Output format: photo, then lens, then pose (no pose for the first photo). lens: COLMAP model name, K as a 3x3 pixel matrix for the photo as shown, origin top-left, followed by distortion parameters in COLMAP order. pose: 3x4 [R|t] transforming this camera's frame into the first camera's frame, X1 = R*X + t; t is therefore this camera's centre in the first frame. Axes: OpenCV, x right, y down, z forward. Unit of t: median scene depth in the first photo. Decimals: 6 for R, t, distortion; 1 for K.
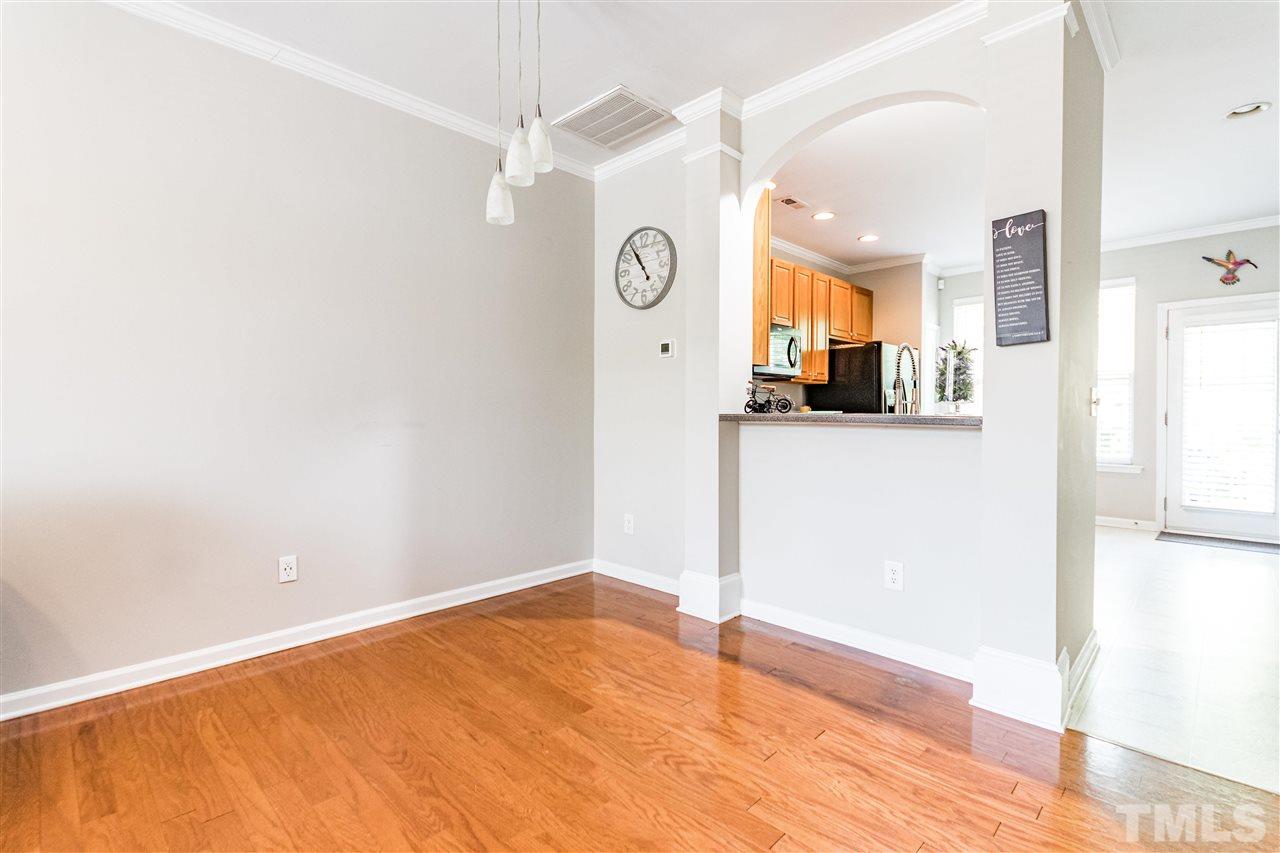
lens RADIAL K [[586.6, 0, 641.0], [0, 586.6, 423.3], [0, 0, 1]] dist [-0.000383, -0.000436]
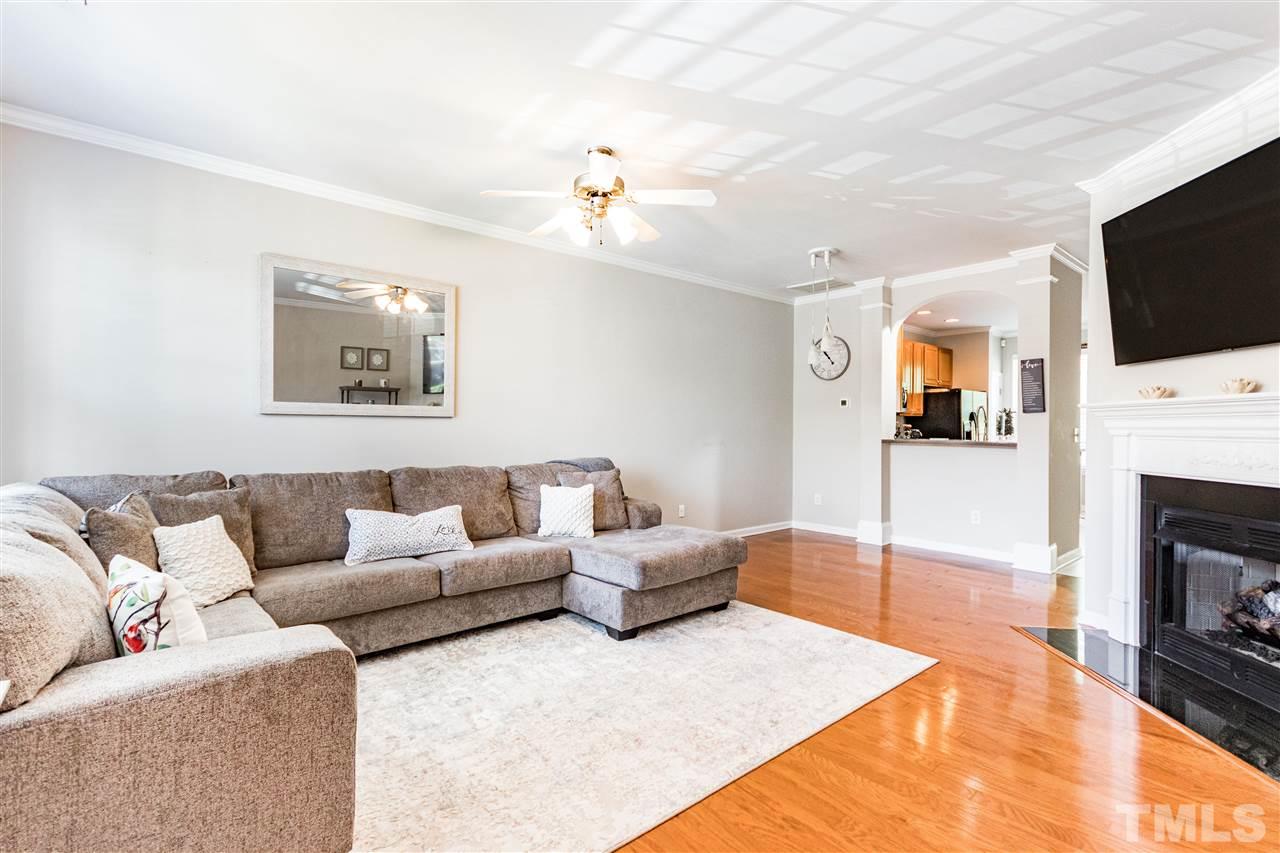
lens RADIAL K [[586.6, 0, 642.0], [0, 586.6, 429.7], [0, 0, 1]] dist [-0.000383, -0.000436]
pose [[0.996273, 0.003356, -0.086185, -0.484253], [-0.004546, 0.999897, -0.013618, -0.017083], [0.086131, 0.013960, 0.996186, -1.000254]]
